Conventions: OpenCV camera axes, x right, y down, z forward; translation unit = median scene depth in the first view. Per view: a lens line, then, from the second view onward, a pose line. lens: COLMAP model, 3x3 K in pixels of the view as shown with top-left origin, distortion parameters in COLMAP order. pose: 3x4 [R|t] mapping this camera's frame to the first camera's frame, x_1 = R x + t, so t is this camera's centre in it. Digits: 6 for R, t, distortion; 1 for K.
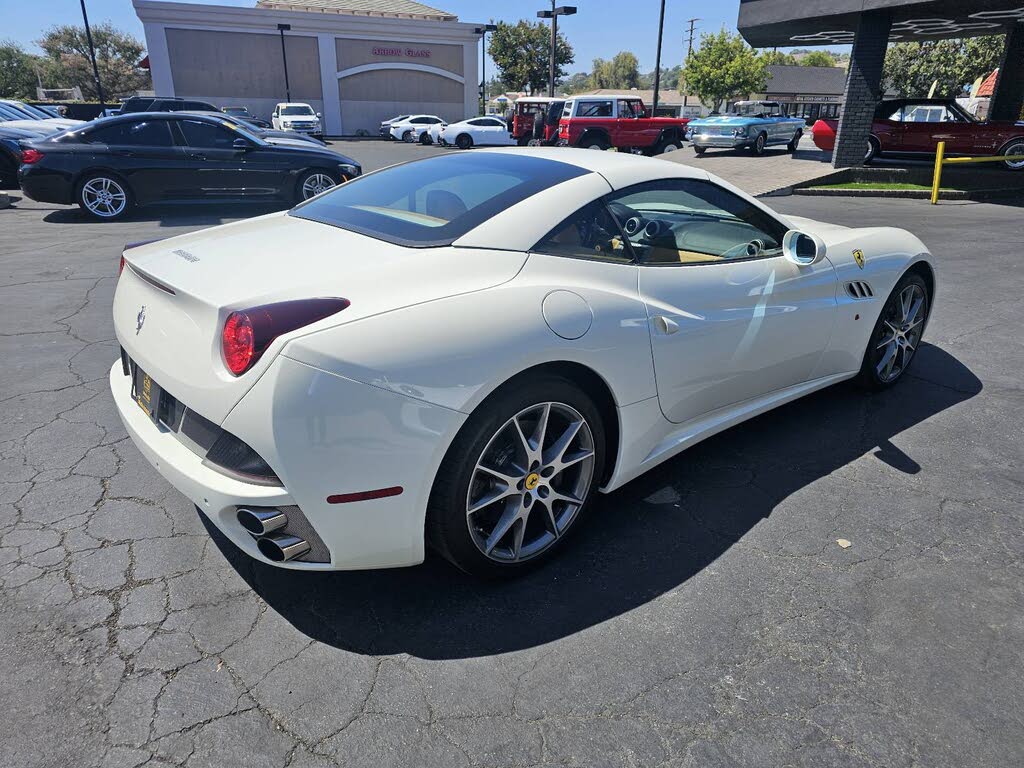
lens RADIAL K [[682.8, 0, 518.0], [0, 682.8, 373.2], [0, 0, 1]] dist [0.051786, -0.045648]
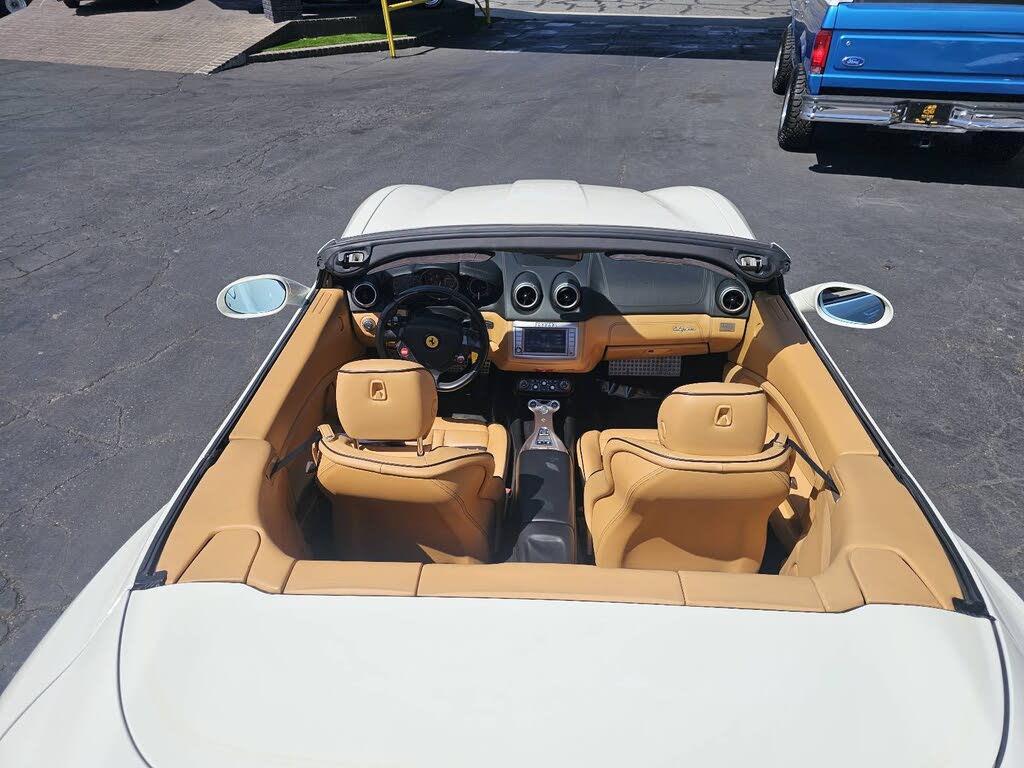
lens RADIAL K [[695.7, 0, 503.8], [0, 695.7, 386.1], [0, 0, 1]] dist [0.031812, -0.023195]
pose [[0.678380, -0.419920, 0.602883, -0.038902], [0.273110, 0.905898, 0.323665, -0.050541], [-0.682065, -0.054914, 0.729227, 0.076651]]
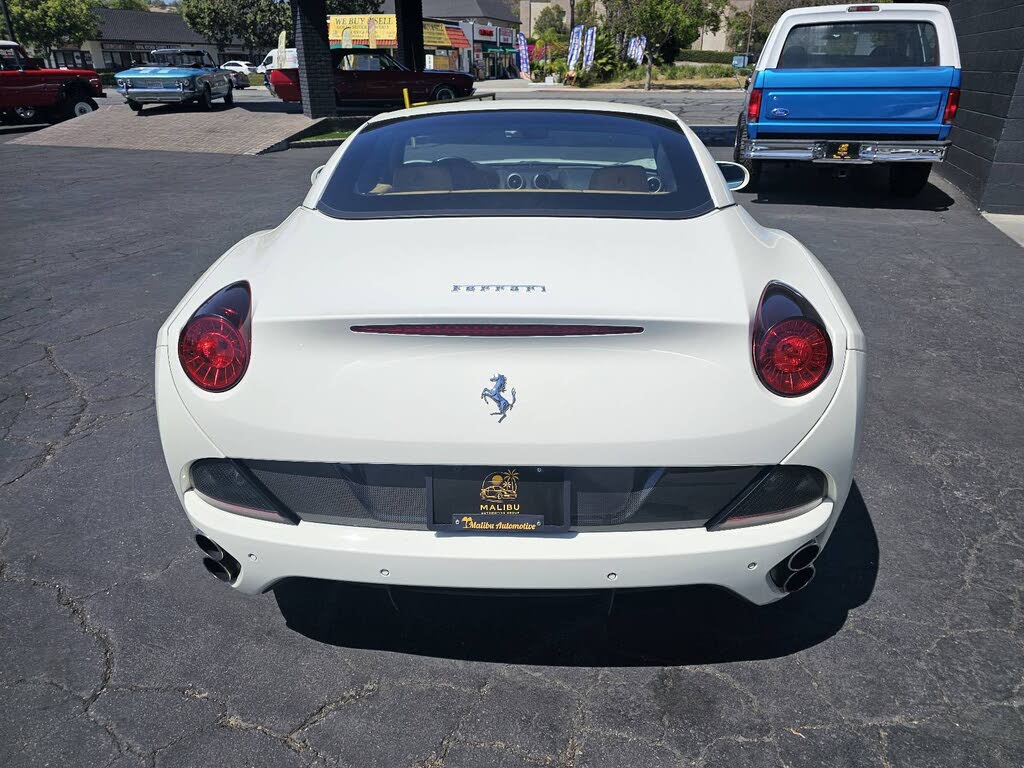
lens RADIAL K [[694.3, 0, 512.0], [0, 694.3, 384.0], [0, 0, 1]] dist [0.037004, -0.024321]
pose [[0.678137, -0.319333, 0.661934, -0.081830], [0.273011, 0.945677, 0.176523, -0.017032], [-0.682345, 0.061009, 0.728480, 0.043719]]
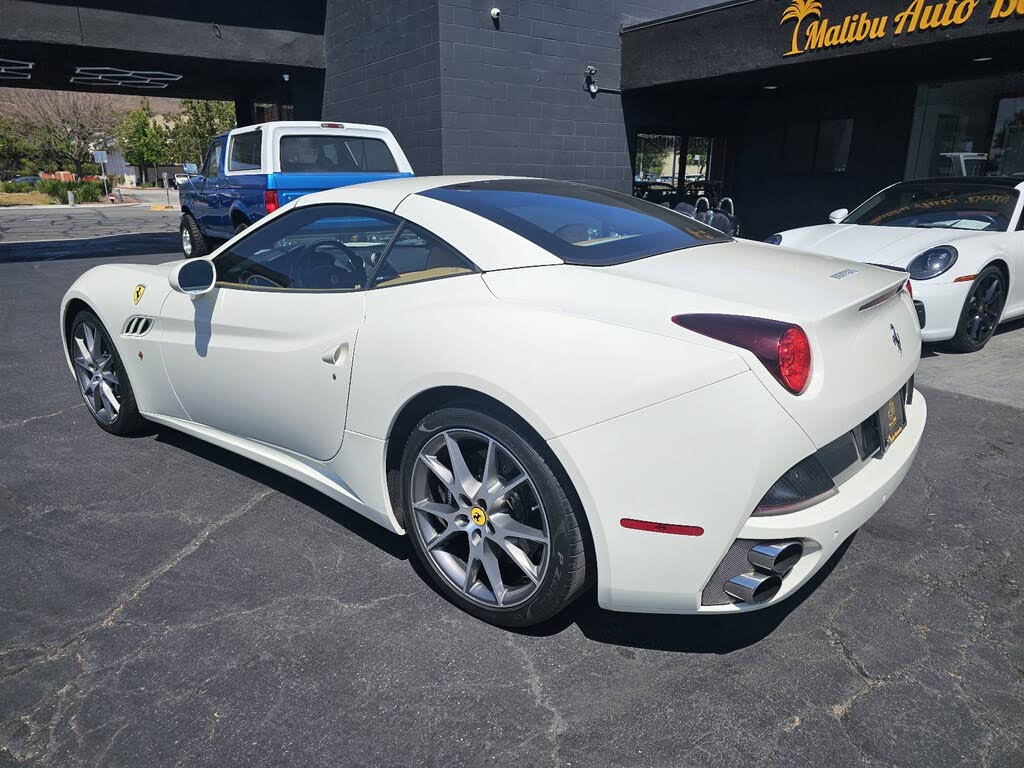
lens RADIAL K [[694.3, 0, 512.0], [0, 694.3, 384.0], [0, 0, 1]] dist [0.037004, -0.024321]
pose [[-0.188806, -0.284949, 0.939764, -0.115268], [0.351575, 0.873930, 0.335621, -0.044416], [-0.916923, 0.393765, -0.064822, 0.132609]]
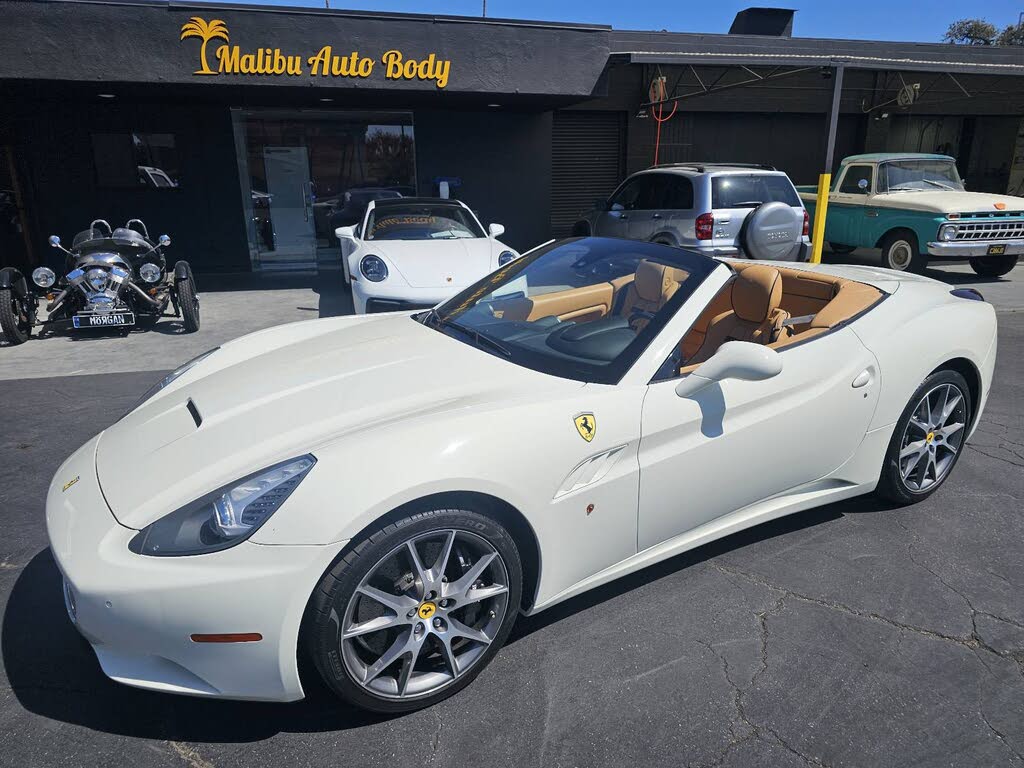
lens RADIAL K [[685.0, 0, 509.8], [0, 685.0, 386.8], [0, 0, 1]] dist [0.039646, -0.034919]
pose [[-0.986975, -0.053648, 0.151668, 0.015145], [0.051771, 0.786693, 0.615170, -0.097899], [-0.152319, 0.615009, -0.773669, 0.244324]]
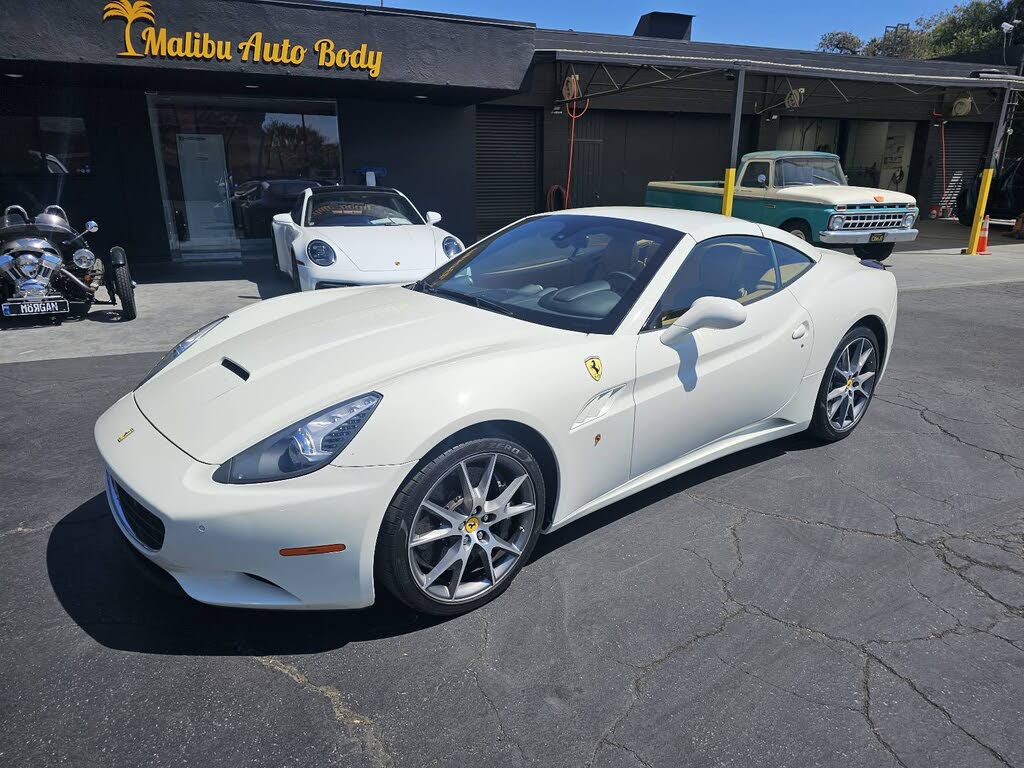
lens RADIAL K [[682.2, 0, 509.3], [0, 682.2, 386.8], [0, 0, 1]] dist [0.045113, -0.036679]
pose [[-0.999474, -0.025388, 0.020188, 0.029157], [-0.007270, 0.781879, 0.623388, -0.101081], [-0.031611, 0.622913, -0.781652, 0.260529]]
